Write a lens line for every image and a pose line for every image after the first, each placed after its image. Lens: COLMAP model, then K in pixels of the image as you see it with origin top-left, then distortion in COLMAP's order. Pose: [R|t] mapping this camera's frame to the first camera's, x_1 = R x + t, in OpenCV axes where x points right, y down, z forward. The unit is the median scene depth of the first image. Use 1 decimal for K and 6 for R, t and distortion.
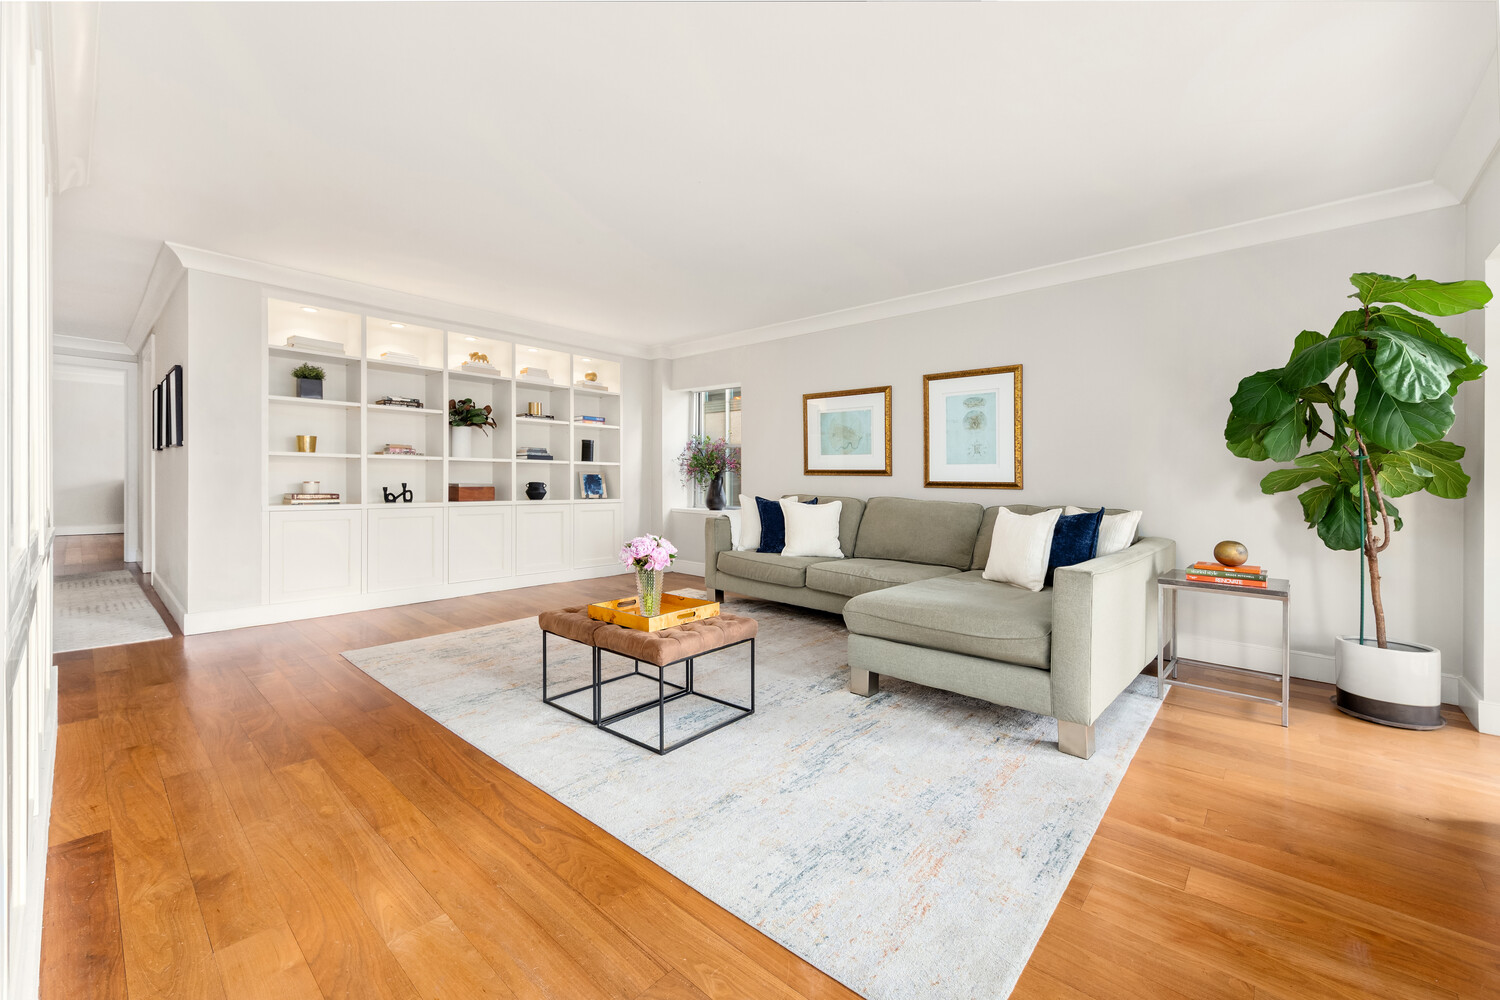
lens RADIAL K [[594.7, 0, 753.8], [0, 594.7, 485.2], [0, 0, 1]] dist [-0.001268, -0.000085]
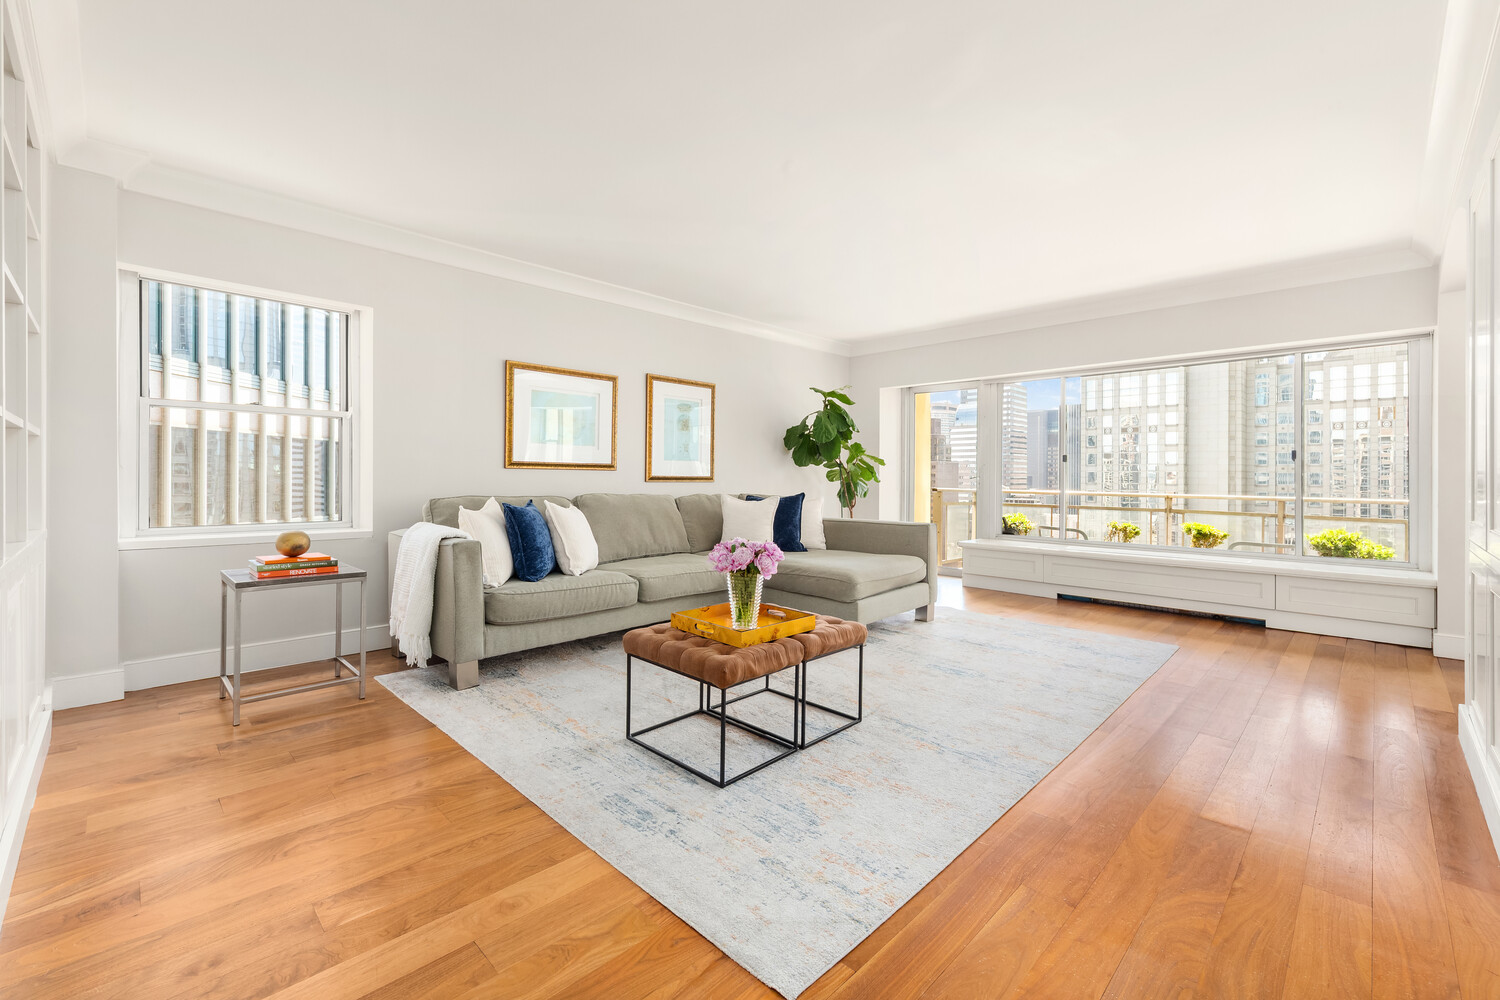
lens RADIAL K [[639.6, 0, 725.0], [0, 639.6, 476.7], [0, 0, 1]] dist [0.000682, -0.000685]
pose [[0.076170, -0.007791, 0.997064, -0.785758], [0.004557, 0.999962, 0.007465, -0.012482], [-0.997084, 0.003975, 0.076203, 0.748341]]
